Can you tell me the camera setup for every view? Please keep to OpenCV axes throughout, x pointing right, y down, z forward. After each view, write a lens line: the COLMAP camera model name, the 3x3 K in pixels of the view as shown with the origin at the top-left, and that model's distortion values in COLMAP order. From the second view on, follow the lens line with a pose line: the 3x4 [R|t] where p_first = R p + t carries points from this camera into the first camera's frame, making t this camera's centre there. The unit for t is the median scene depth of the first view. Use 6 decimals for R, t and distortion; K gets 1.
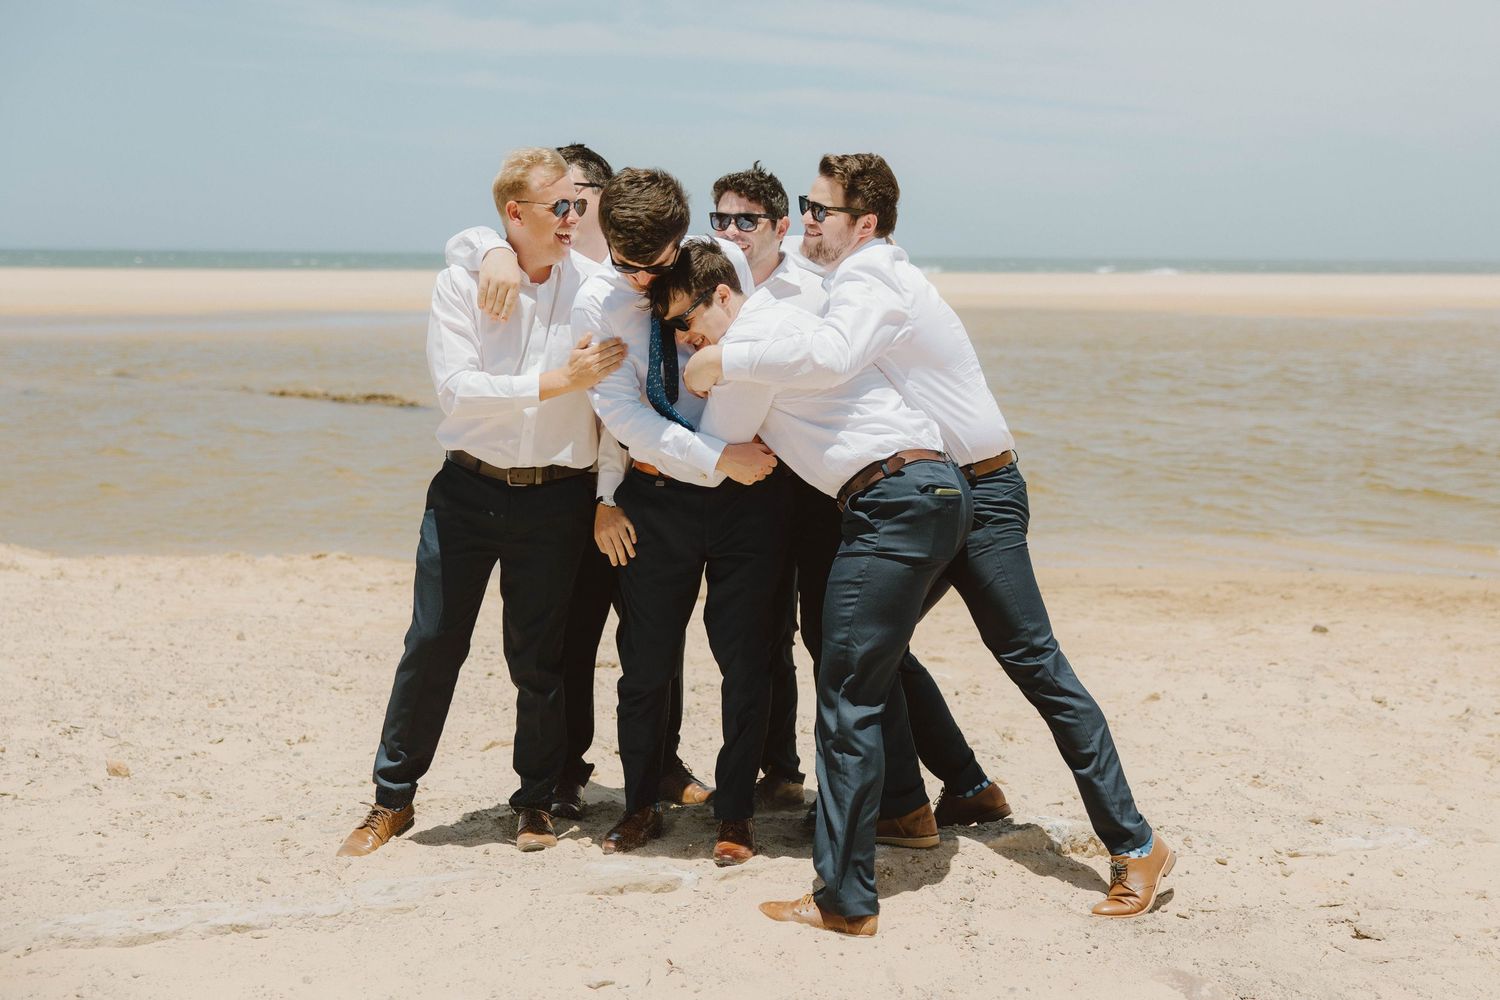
lens RADIAL K [[3045.3, 0, 750.0], [0, 3045.3, 500.0], [0, 0, 1]] dist [-0.000155, 0.146717]
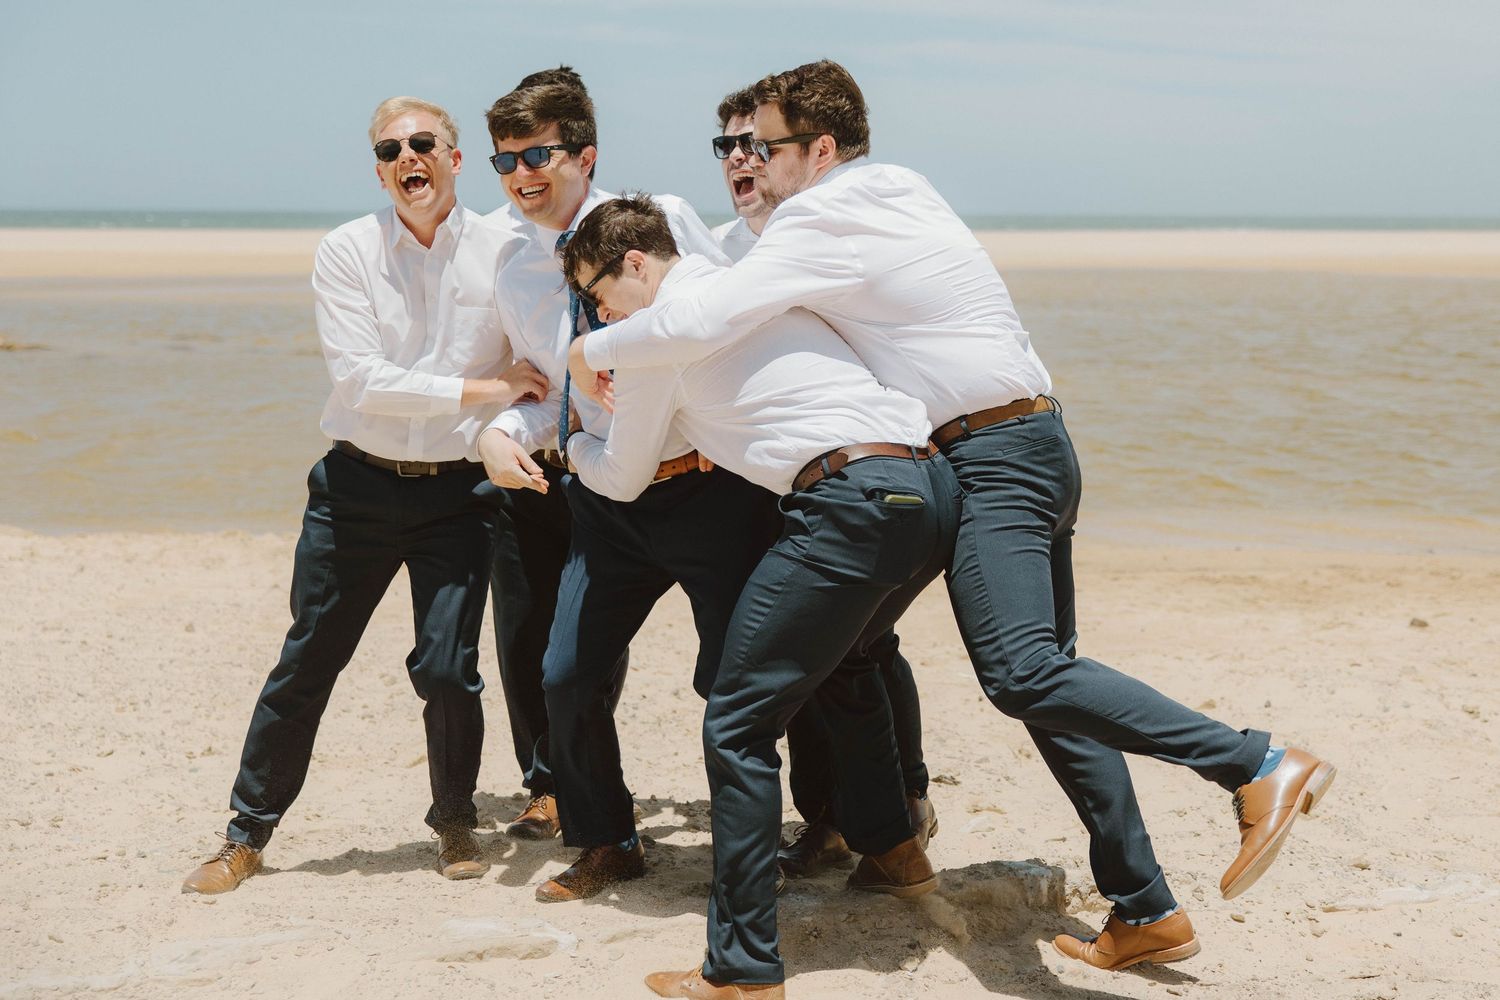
lens RADIAL K [[3045.3, 0, 750.0], [0, 3045.3, 500.0], [0, 0, 1]] dist [-0.000155, 0.146717]
pose [[0.998137, 0.002461, -0.060967, 0.054540], [-0.001801, 0.999939, 0.010876, -0.002845], [0.060990, -0.010746, 0.998081, 0.124884]]
